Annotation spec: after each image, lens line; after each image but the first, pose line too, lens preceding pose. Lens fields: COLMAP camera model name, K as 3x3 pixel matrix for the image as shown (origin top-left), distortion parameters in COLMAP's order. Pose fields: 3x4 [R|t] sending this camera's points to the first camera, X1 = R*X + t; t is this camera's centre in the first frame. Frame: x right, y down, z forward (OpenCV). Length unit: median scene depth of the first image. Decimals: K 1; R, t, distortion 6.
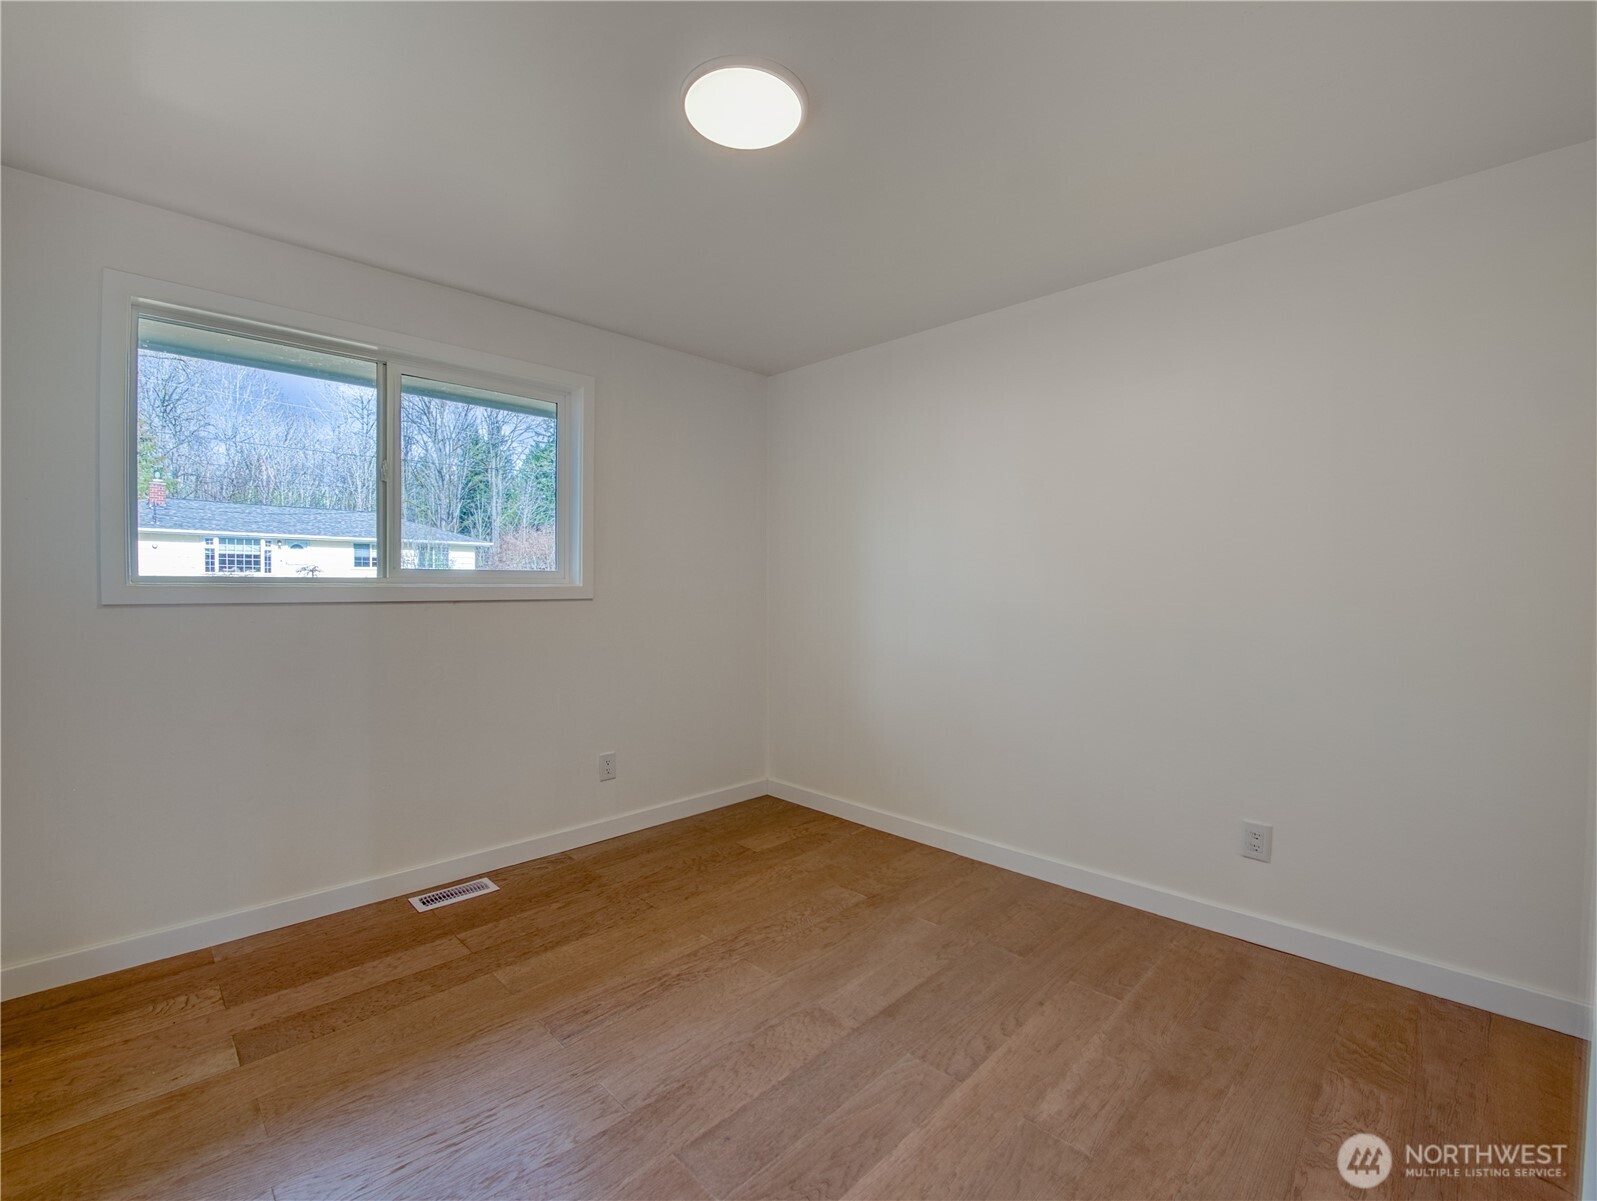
lens RADIAL K [[643.4, 0, 801.0], [0, 643.4, 591.6], [0, 0, 1]] dist [-0.000108, -0.000060]
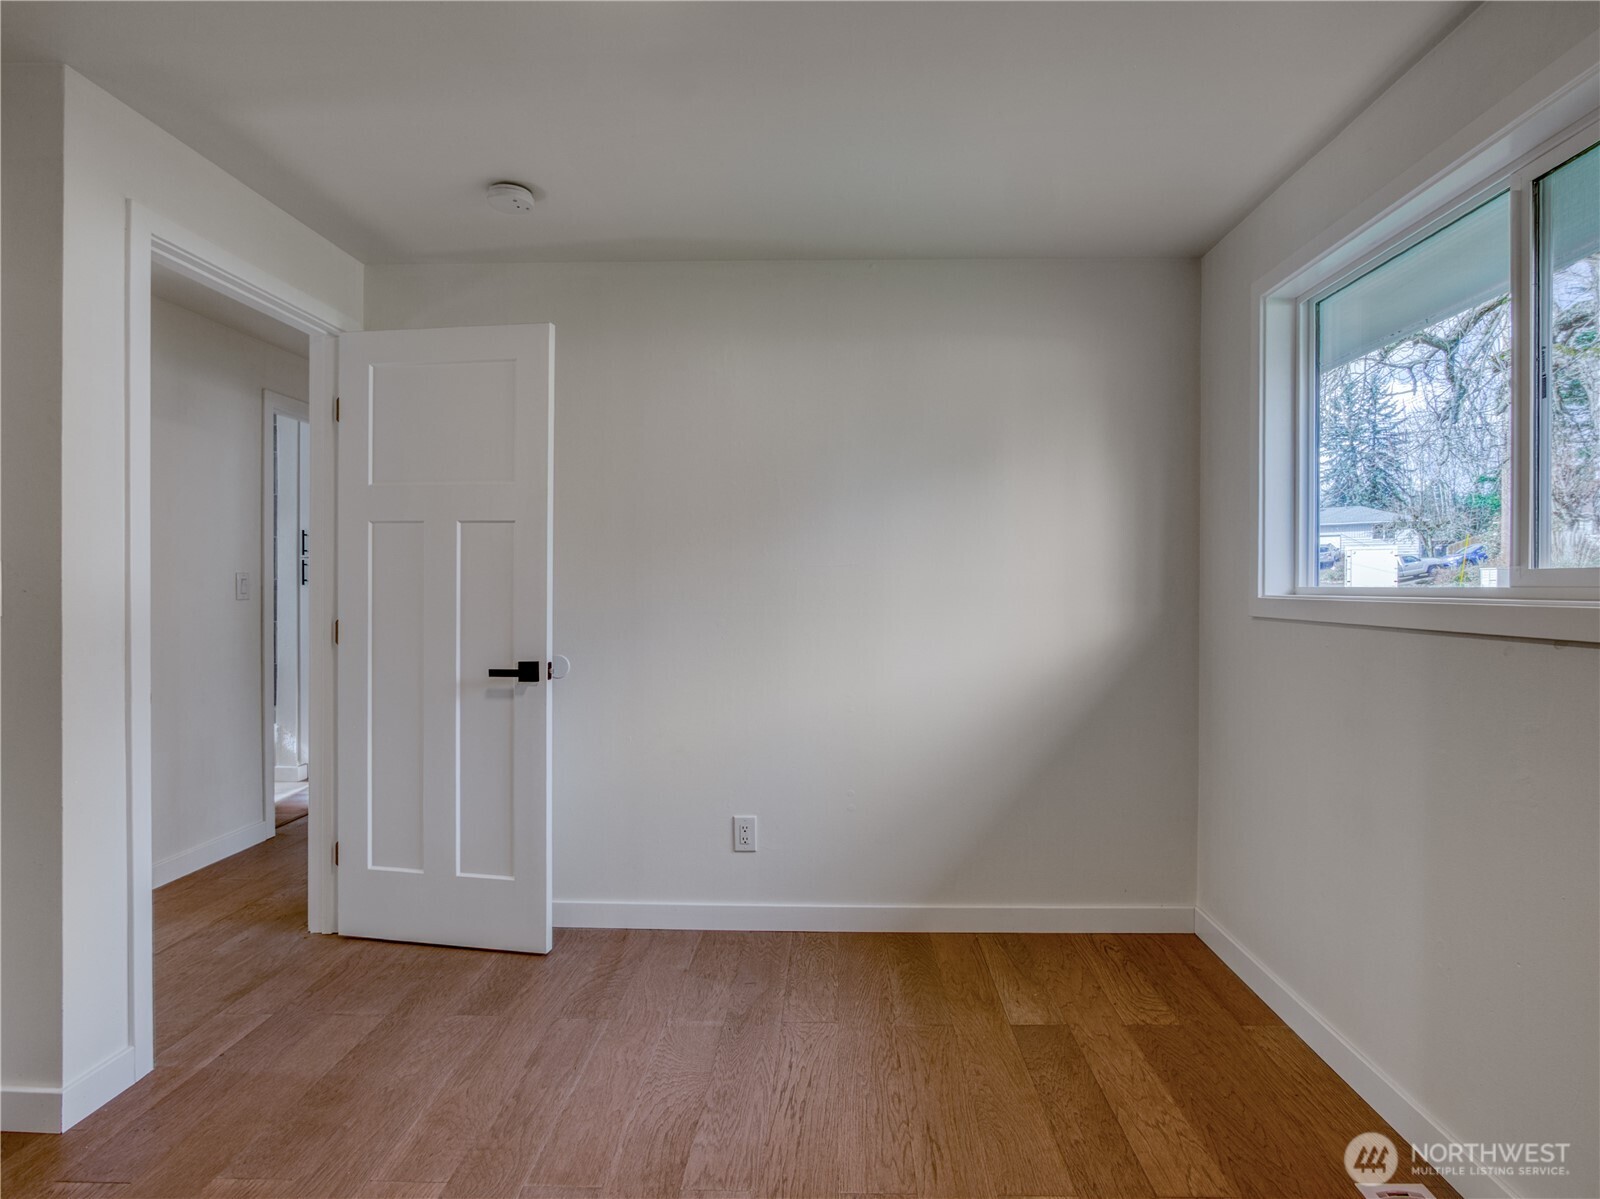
lens RADIAL K [[770.2, 0, 806.8], [0, 770.2, 591.8], [0, 0, 1]] dist [0.001533, 0.000178]
pose [[-0.709609, 0.000006, -0.704596, 0.296826], [-0.012816, 0.999834, 0.012916, -0.029999], [0.704479, 0.018195, -0.709491, 1.509986]]
